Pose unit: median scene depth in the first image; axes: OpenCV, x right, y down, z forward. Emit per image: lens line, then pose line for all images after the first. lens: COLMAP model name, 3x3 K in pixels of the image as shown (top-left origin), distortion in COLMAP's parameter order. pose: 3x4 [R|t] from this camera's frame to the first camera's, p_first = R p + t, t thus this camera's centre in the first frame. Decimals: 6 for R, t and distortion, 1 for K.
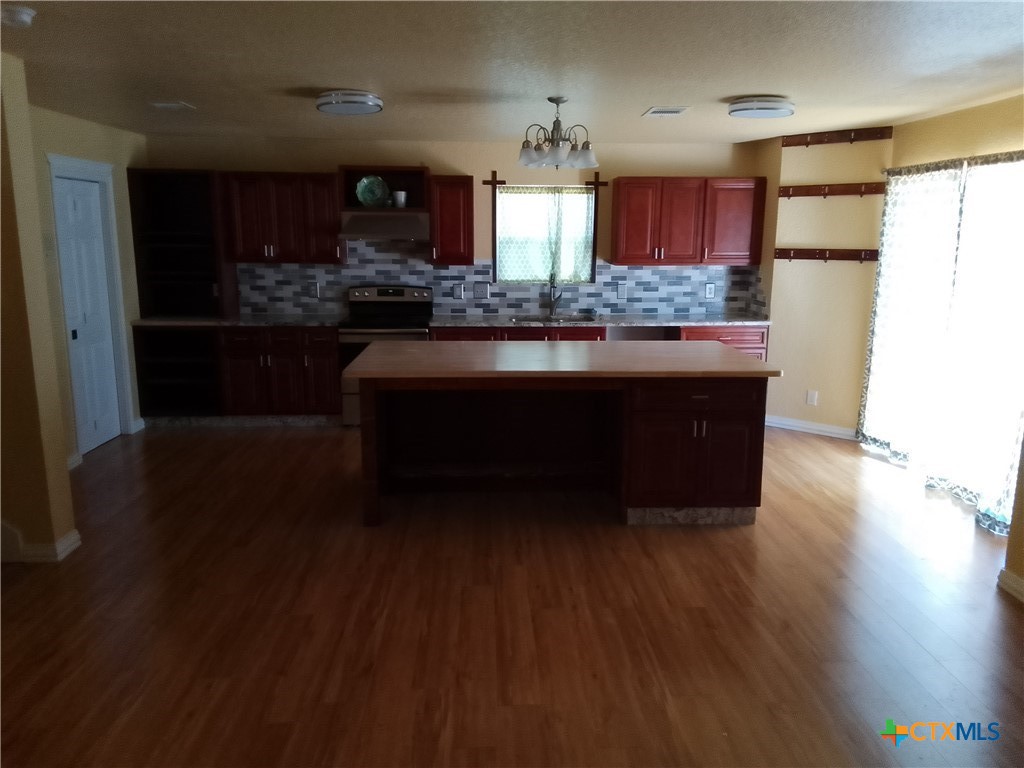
lens RADIAL K [[793.1, 0, 511.5], [0, 793.1, 385.8], [0, 0, 1]] dist [0.072113, -0.043968]
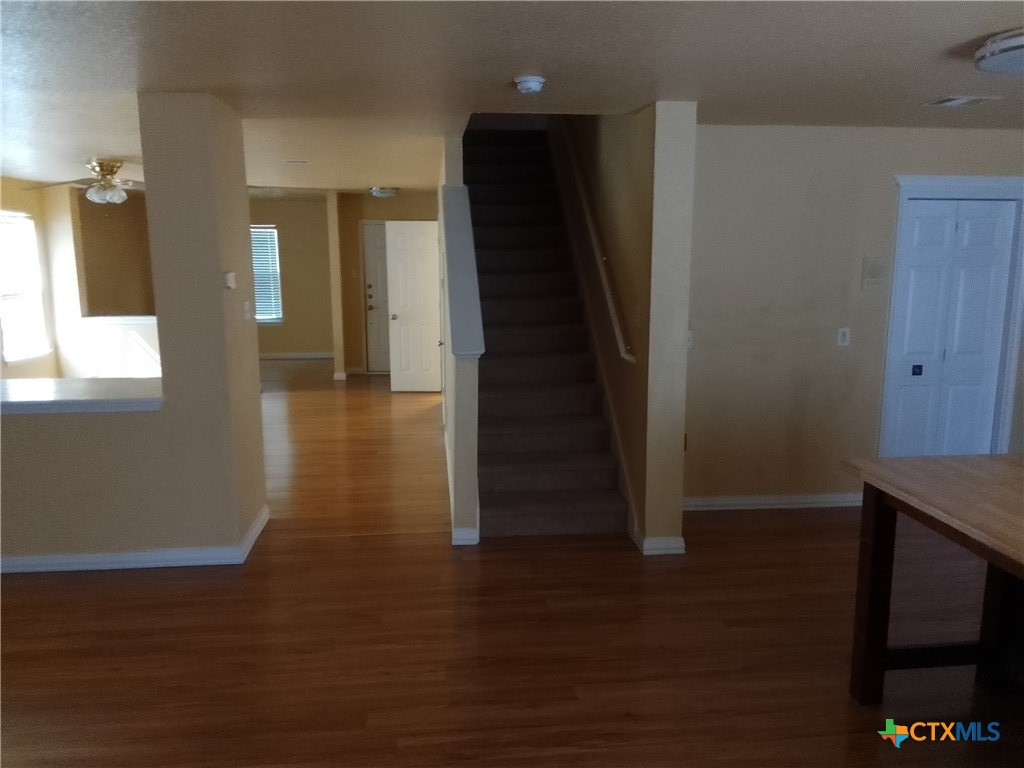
lens RADIAL K [[793.1, 0, 514.1], [0, 793.1, 381.3], [0, 0, 1]] dist [0.072113, -0.043968]
pose [[0.081991, 0.157774, -0.984066, 0.518557], [-0.190761, 0.971619, 0.139884, -0.147840], [0.978206, 0.176252, 0.109761, 0.743212]]
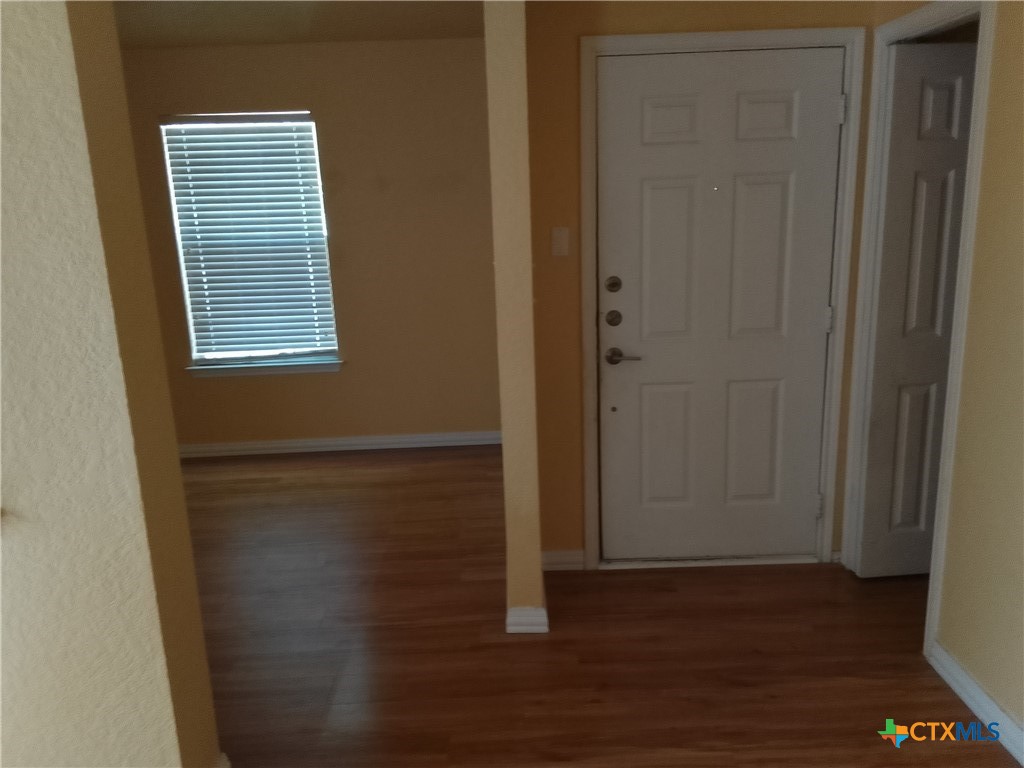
lens RADIAL K [[793.1, 0, 514.1], [0, 793.1, 387.5], [0, 0, 1]] dist [0.072113, -0.043968]
pose [[-0.011918, 0.231304, -0.972808, 0.430606], [-0.162128, 0.959557, 0.230140, -0.143702], [0.986698, 0.160462, 0.026065, 0.728029]]
